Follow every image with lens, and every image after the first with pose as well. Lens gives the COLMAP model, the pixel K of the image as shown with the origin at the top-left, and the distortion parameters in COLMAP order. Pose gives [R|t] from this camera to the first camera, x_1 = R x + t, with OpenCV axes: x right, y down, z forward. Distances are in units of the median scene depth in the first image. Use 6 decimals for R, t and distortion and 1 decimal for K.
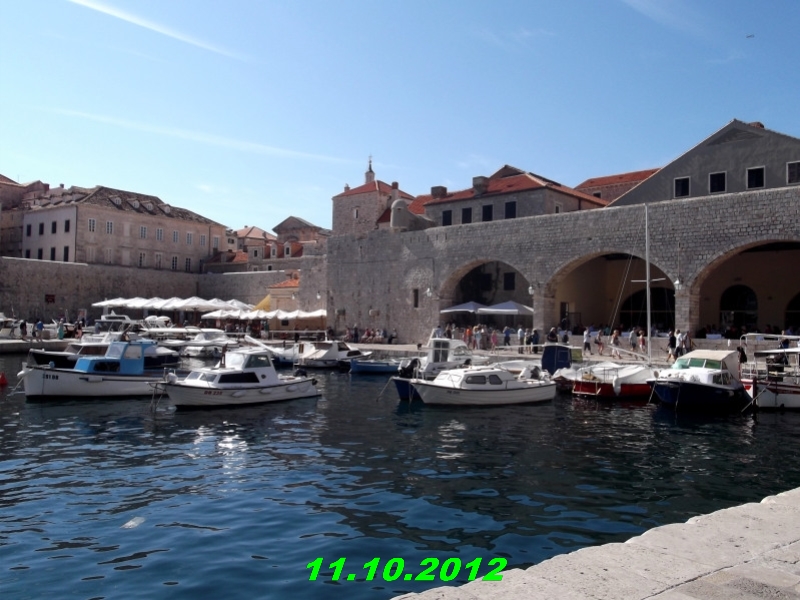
lens RADIAL K [[656.4, 0, 399.7], [0, 656.4, 301.3], [0, 0, 1]] dist [-0.028167, 0.039074]
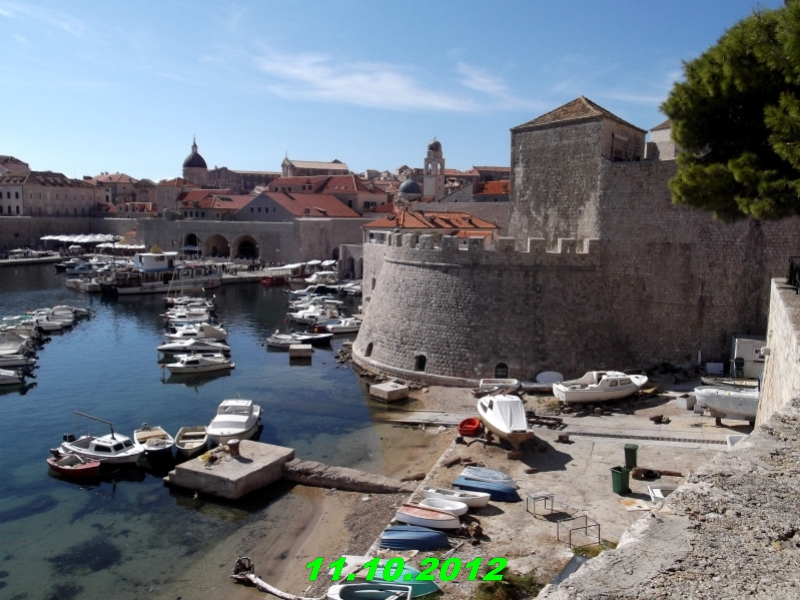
lens RADIAL K [[656.4, 0, 402.1], [0, 656.4, 303.3], [0, 0, 1]] dist [-0.028167, 0.039074]
pose [[0.987171, -0.018928, 0.158538, 0.303657], [-0.006951, 0.986912, 0.161111, -0.117070], [-0.159512, -0.160146, 0.974120, -1.109419]]
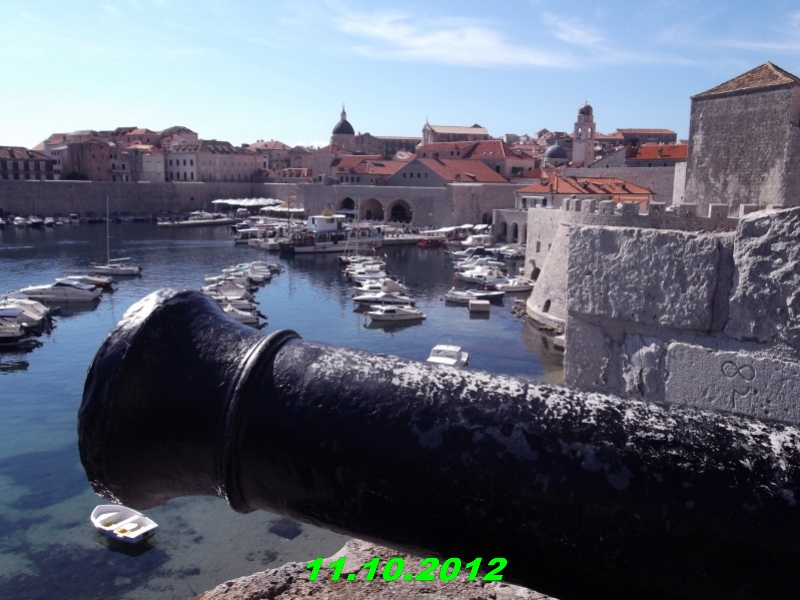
lens RADIAL K [[656.4, 0, 404.8], [0, 656.4, 303.1], [0, 0, 1]] dist [-0.028167, 0.039074]
pose [[0.999516, 0.006531, -0.030412, 0.256965], [0.000104, 0.977000, 0.213240, -0.119937], [0.031105, -0.213140, 0.976526, -1.158859]]
